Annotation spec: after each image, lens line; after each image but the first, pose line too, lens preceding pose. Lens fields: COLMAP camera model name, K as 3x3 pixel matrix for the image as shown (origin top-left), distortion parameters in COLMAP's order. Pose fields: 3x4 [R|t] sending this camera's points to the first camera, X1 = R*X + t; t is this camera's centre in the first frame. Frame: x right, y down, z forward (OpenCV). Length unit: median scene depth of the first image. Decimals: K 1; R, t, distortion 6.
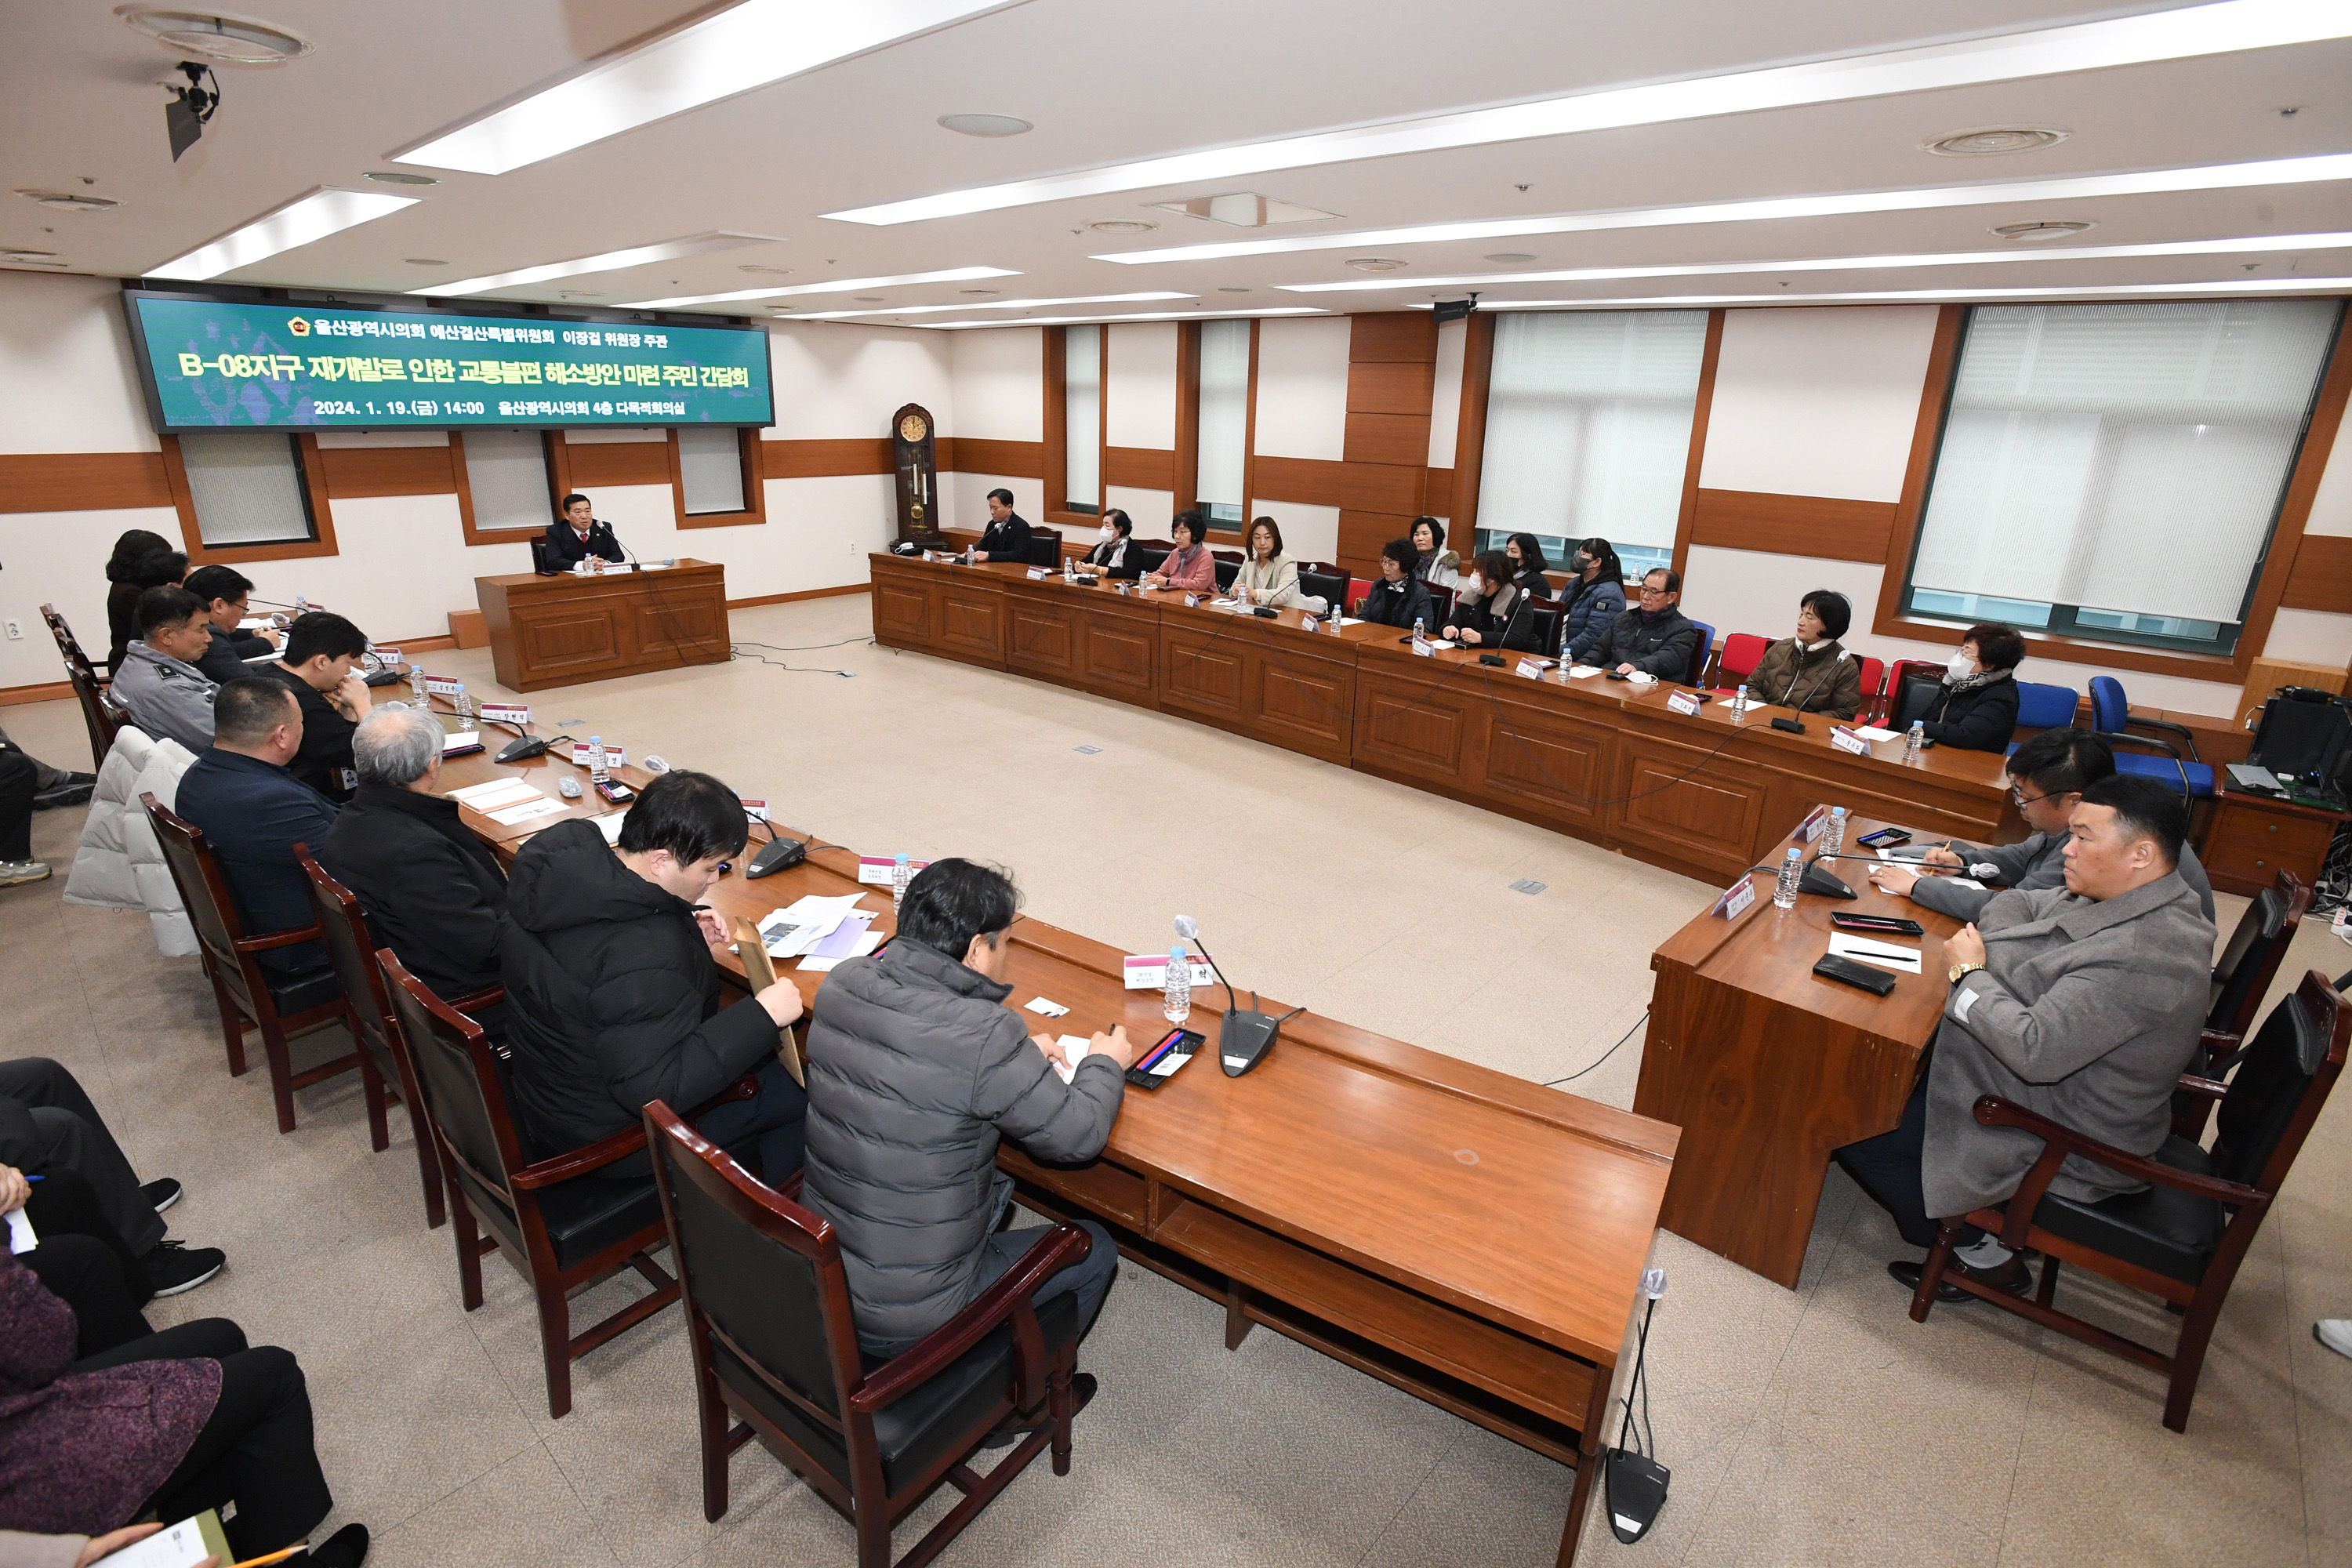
lens RADIAL K [[1143.1, 0, 1176.0], [0, 1143.1, 784.0], [0, 0, 1]] dist [-0.064418, 0.027480]
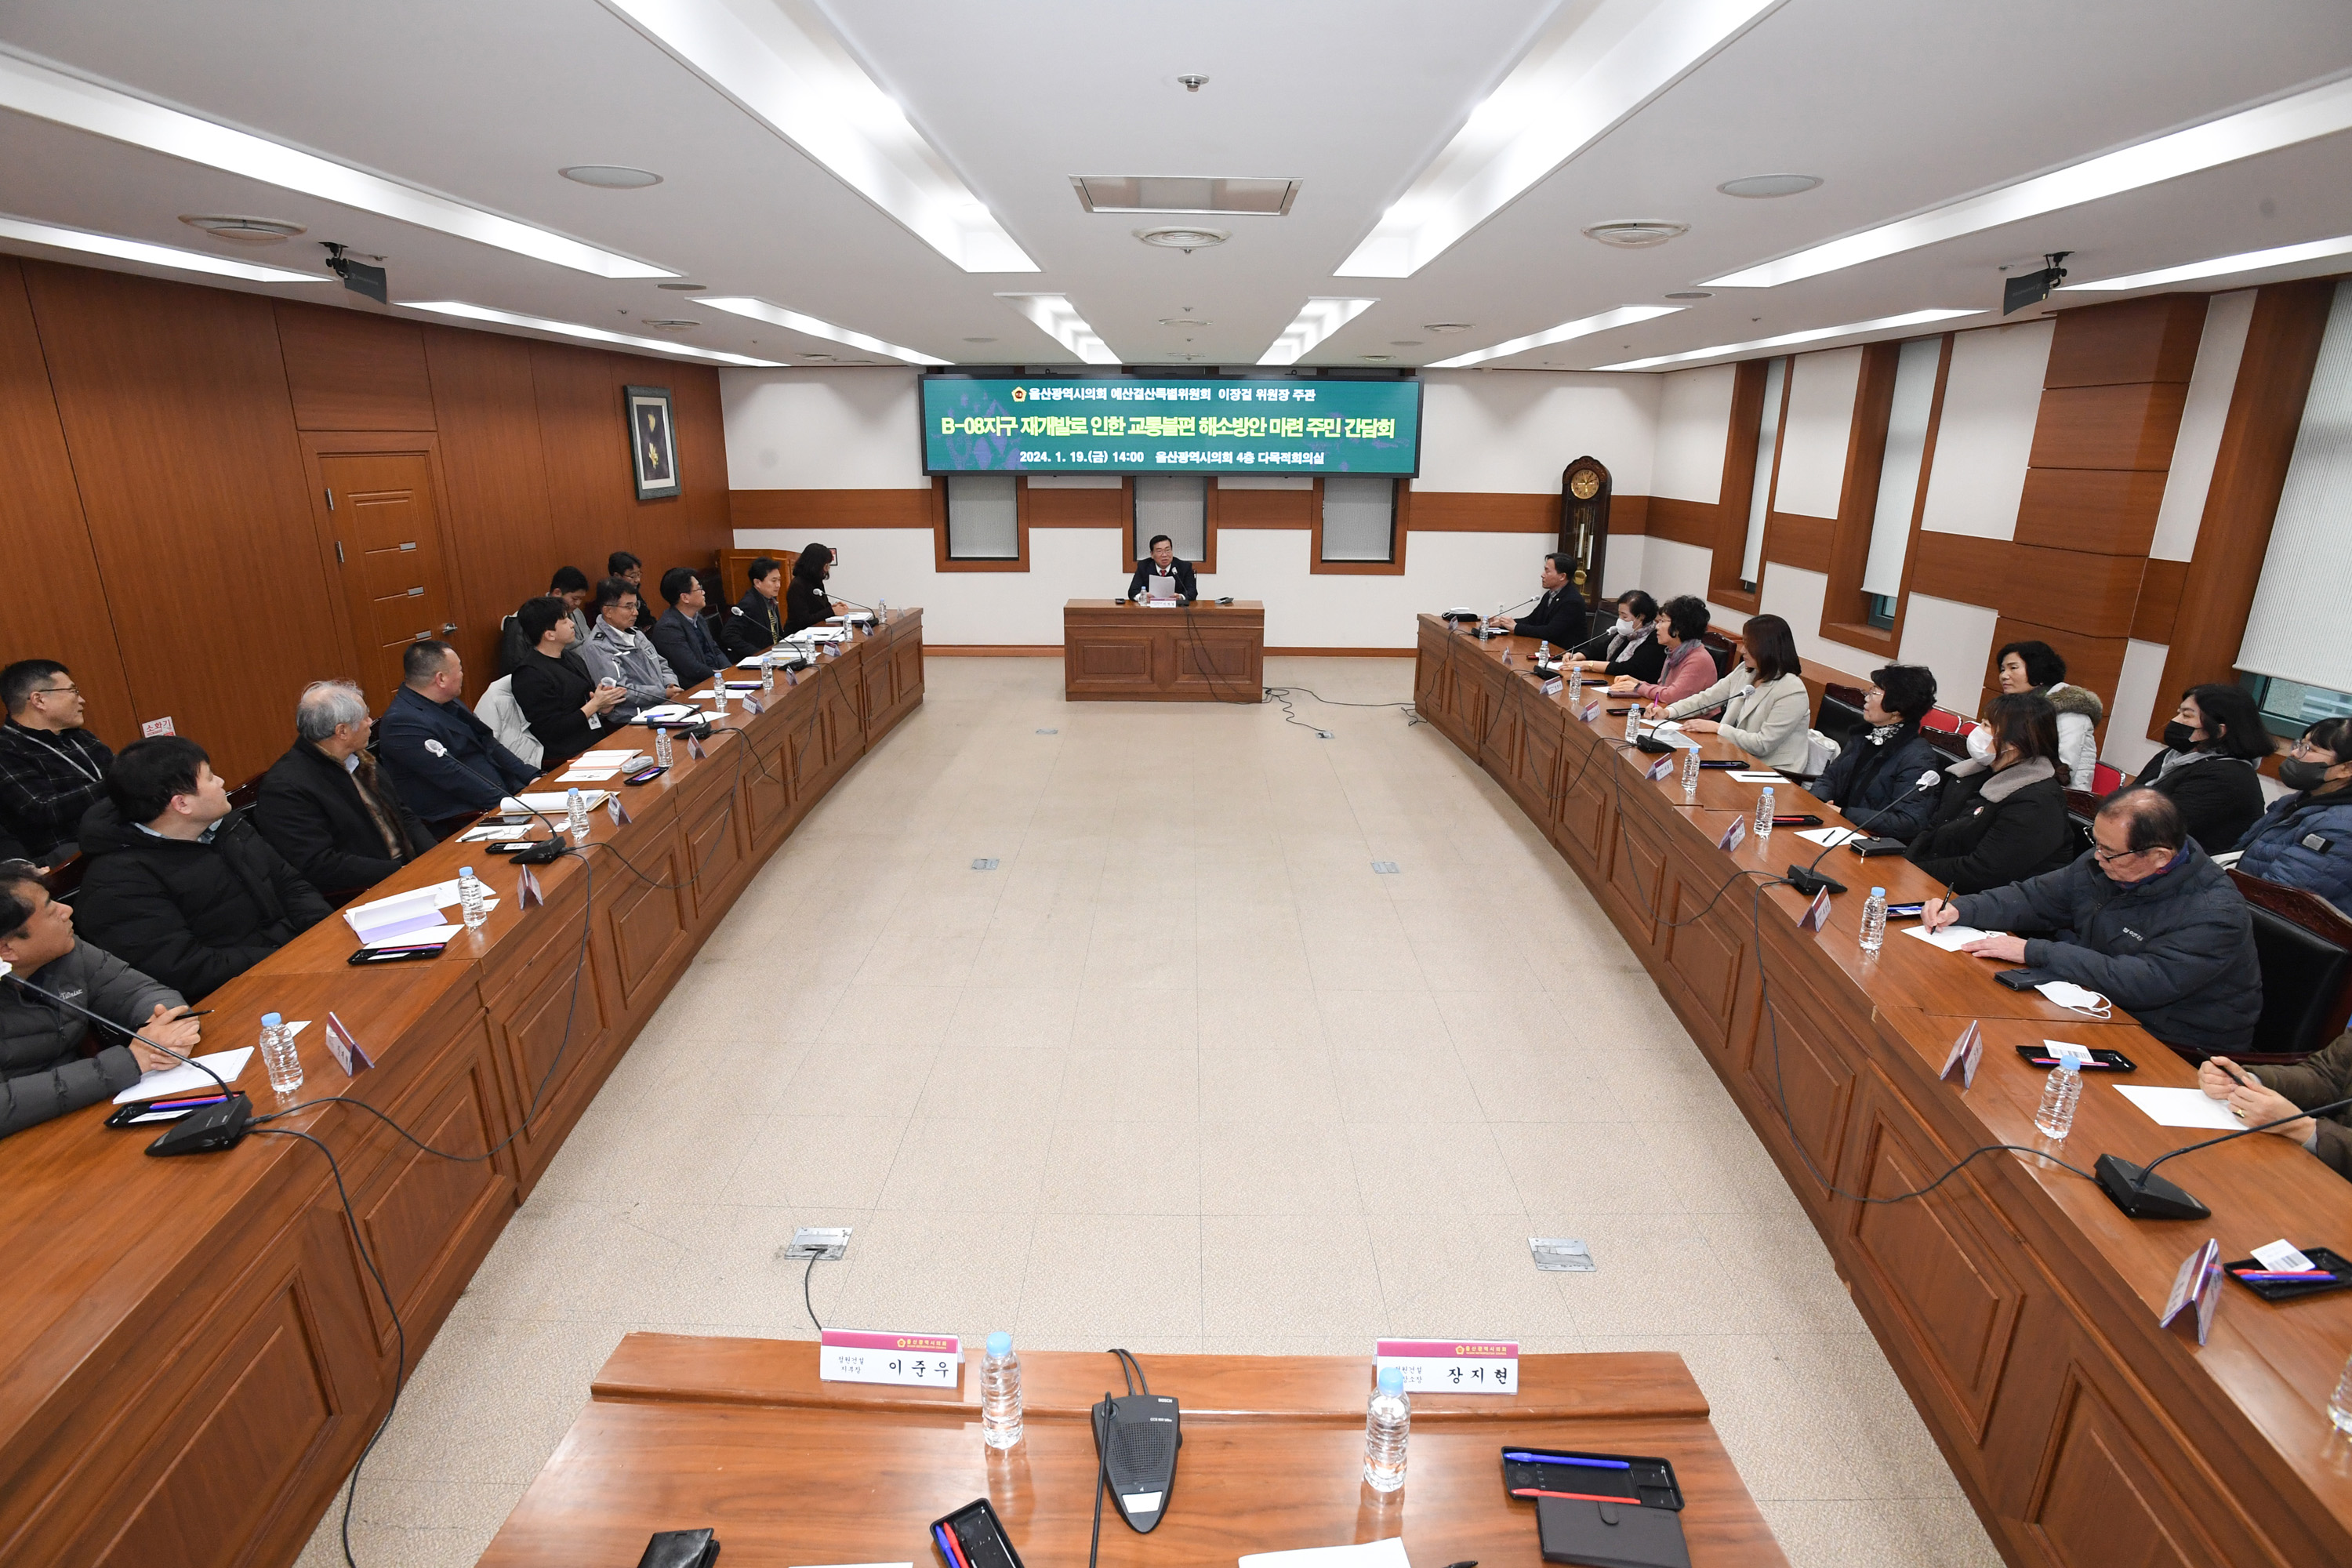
lens RADIAL K [[1143.1, 0, 1176.0], [0, 1143.1, 784.0], [0, 0, 1]] dist [-0.064418, 0.027480]
pose [[0.665399, 0.196314, -0.720212, 0.311096], [-0.227650, 0.972207, 0.054678, -0.076864], [0.710929, 0.127573, 0.691596, 0.241901]]
